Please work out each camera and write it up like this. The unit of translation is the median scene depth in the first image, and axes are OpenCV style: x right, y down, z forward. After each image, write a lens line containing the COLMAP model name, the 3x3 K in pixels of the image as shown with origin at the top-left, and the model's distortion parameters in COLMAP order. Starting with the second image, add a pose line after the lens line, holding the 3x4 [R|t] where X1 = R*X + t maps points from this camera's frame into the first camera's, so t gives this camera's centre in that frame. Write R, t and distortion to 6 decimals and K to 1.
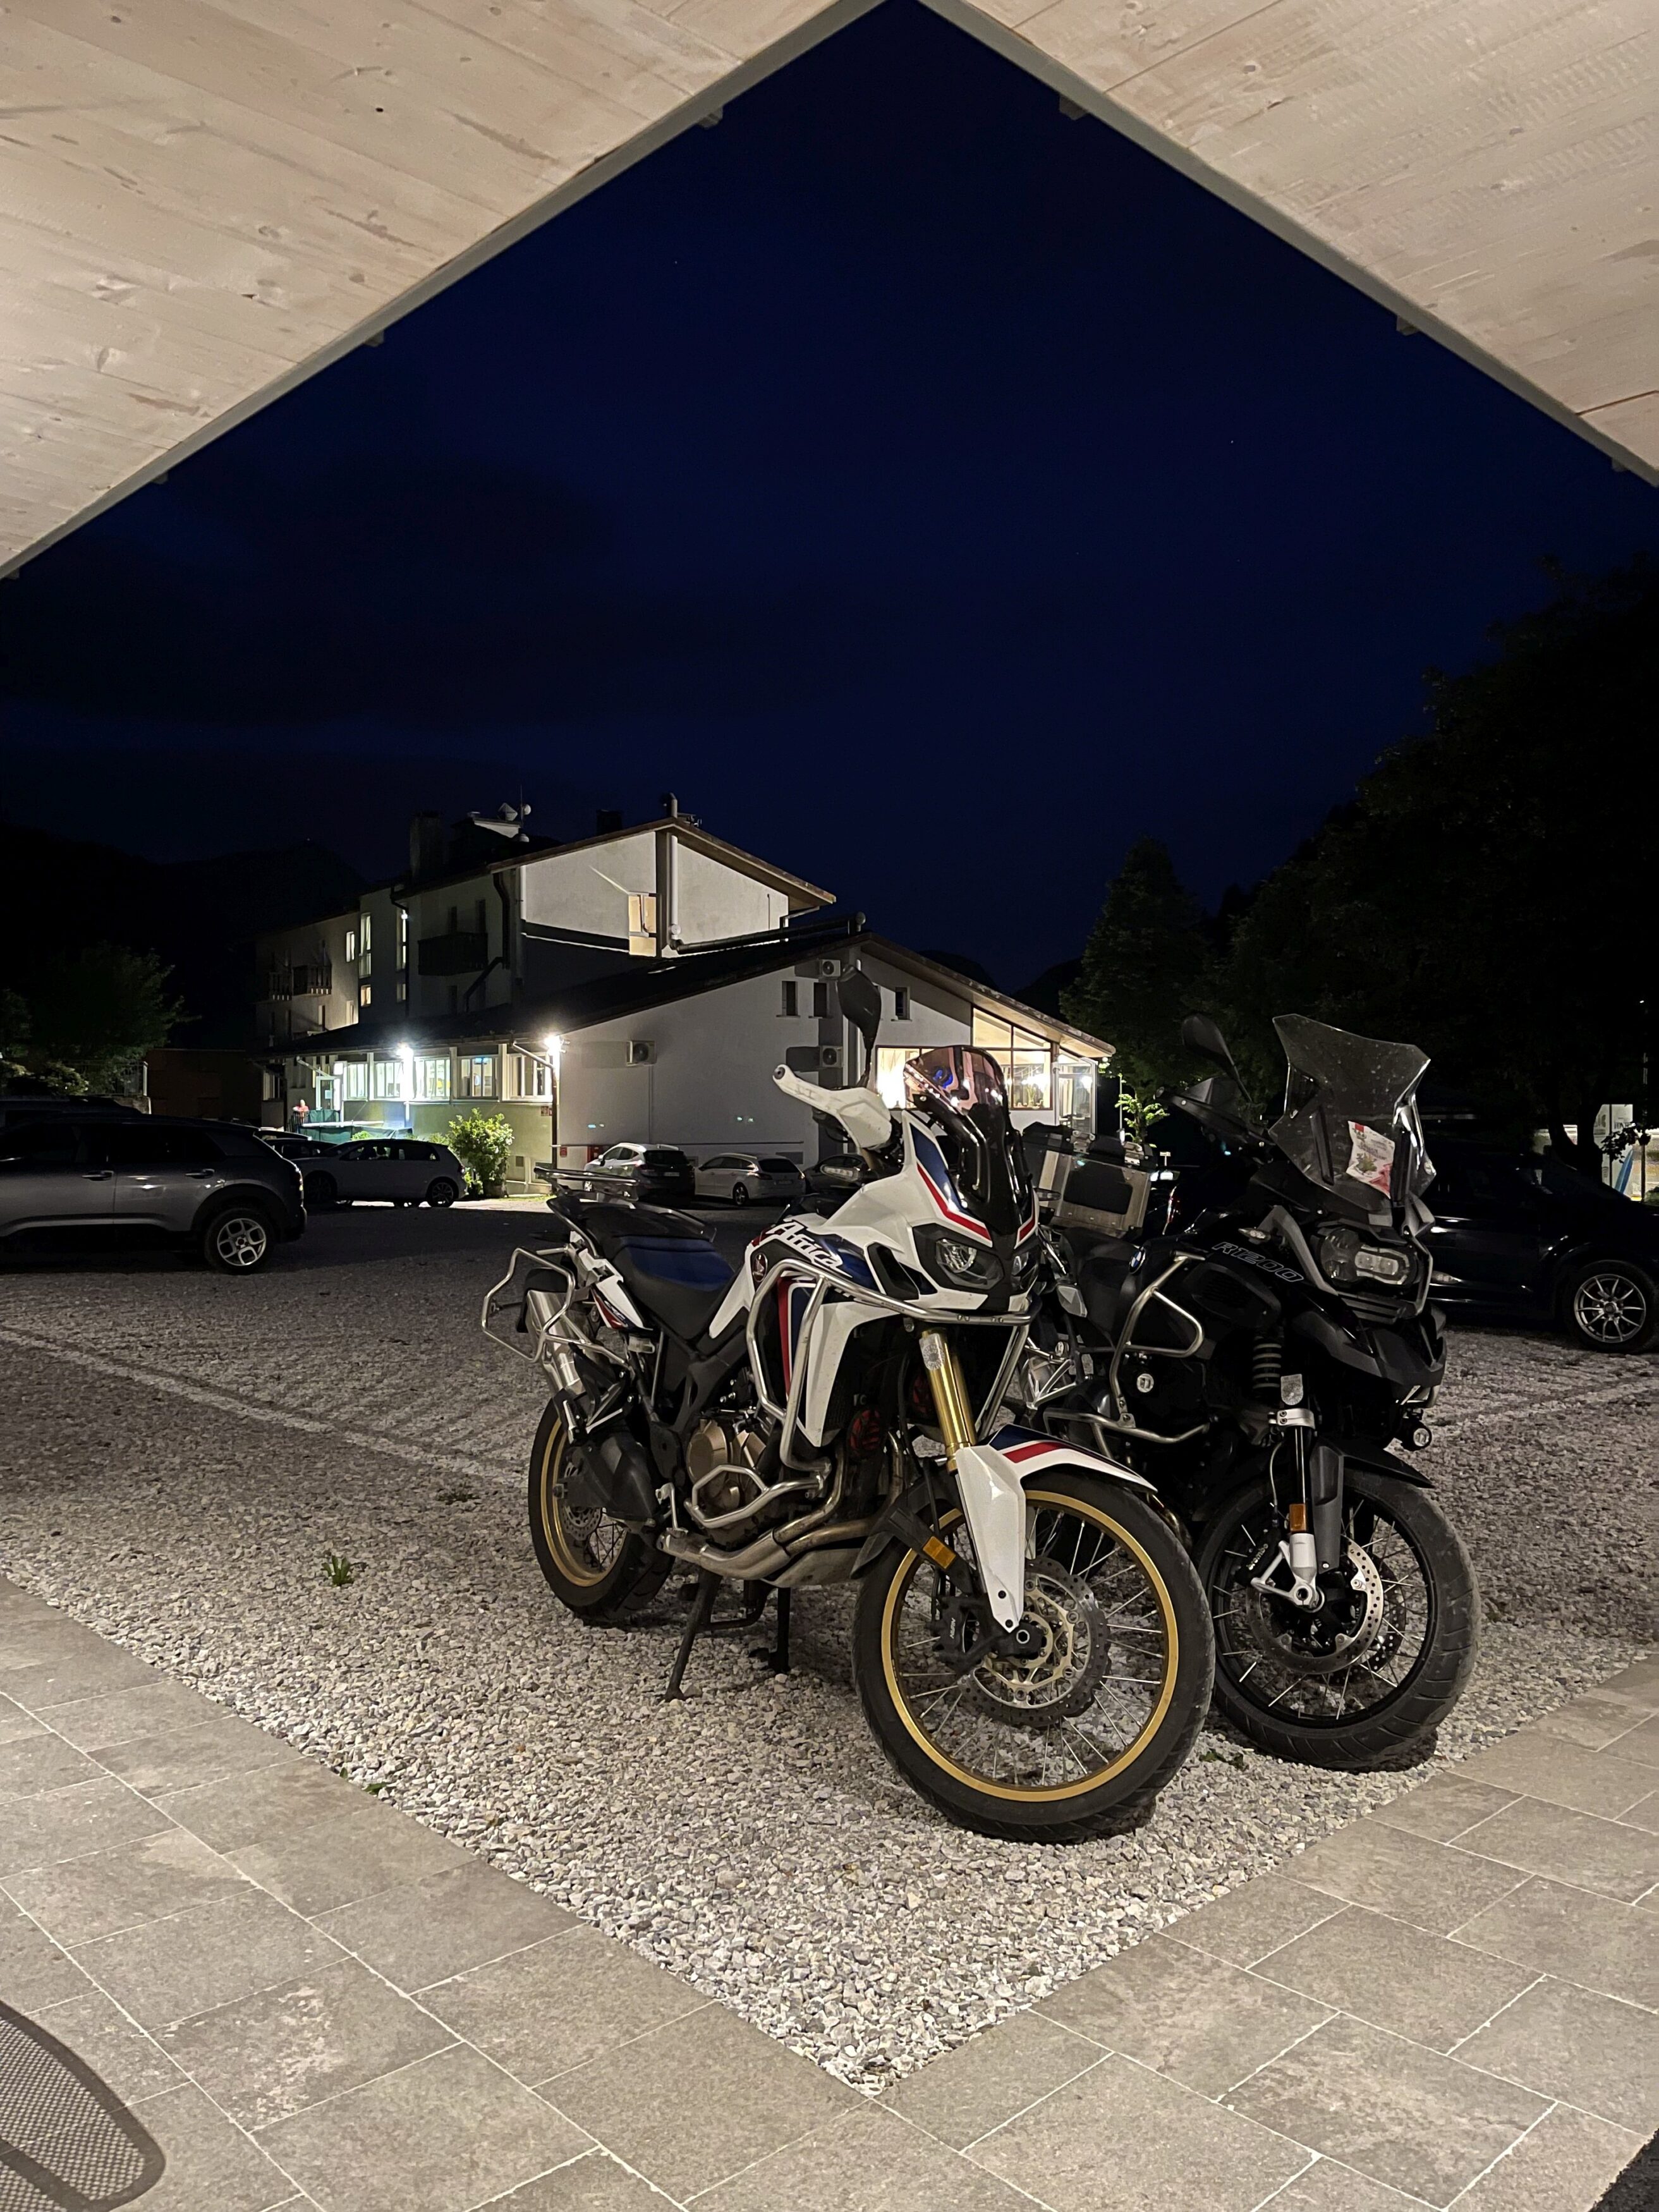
lens RADIAL K [[1669.8, 0, 841.4], [0, 1669.8, 1114.8], [0, 0, 1]] dist [0.043621, -0.008876]
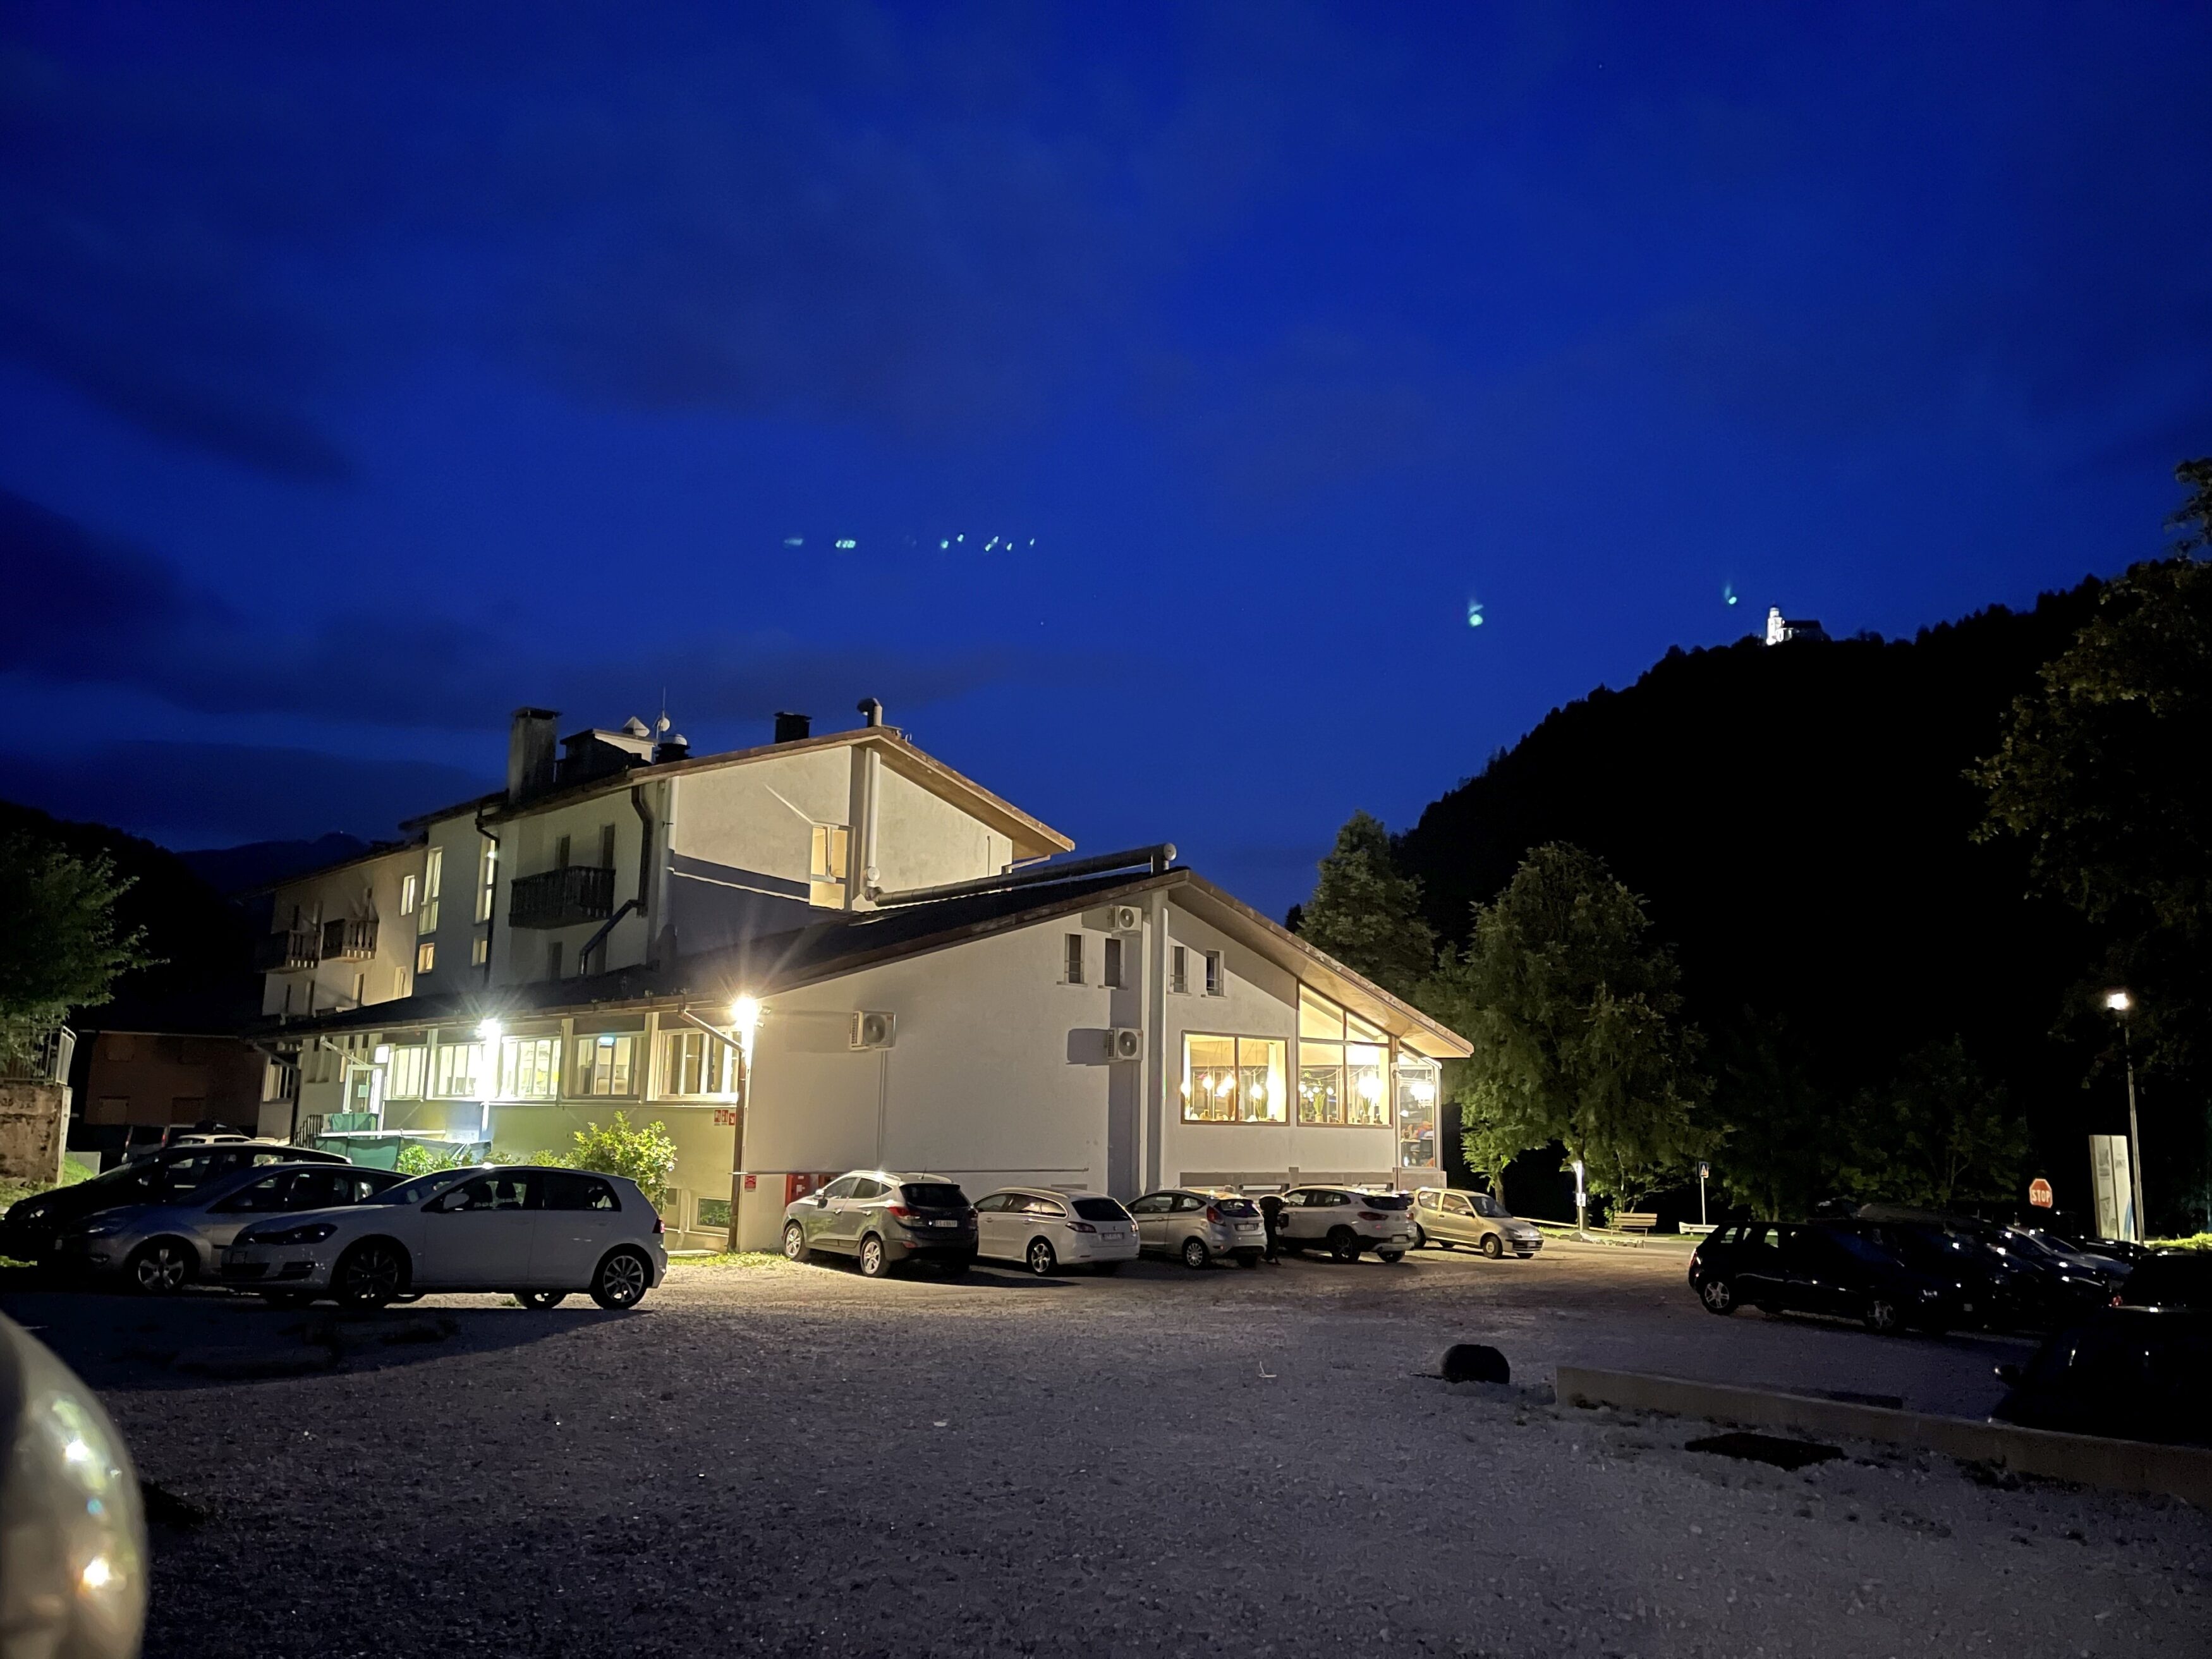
lens RADIAL K [[1669.8, 0, 1097.0], [0, 1669.8, 813.3], [0, 0, 1]] dist [0.043621, -0.008876]
pose [[0.992515, 0.037536, 0.116210, -0.092516], [-0.015005, 0.981865, -0.188984, 0.002162], [-0.121196, 0.185826, 0.975080, 0.269749]]
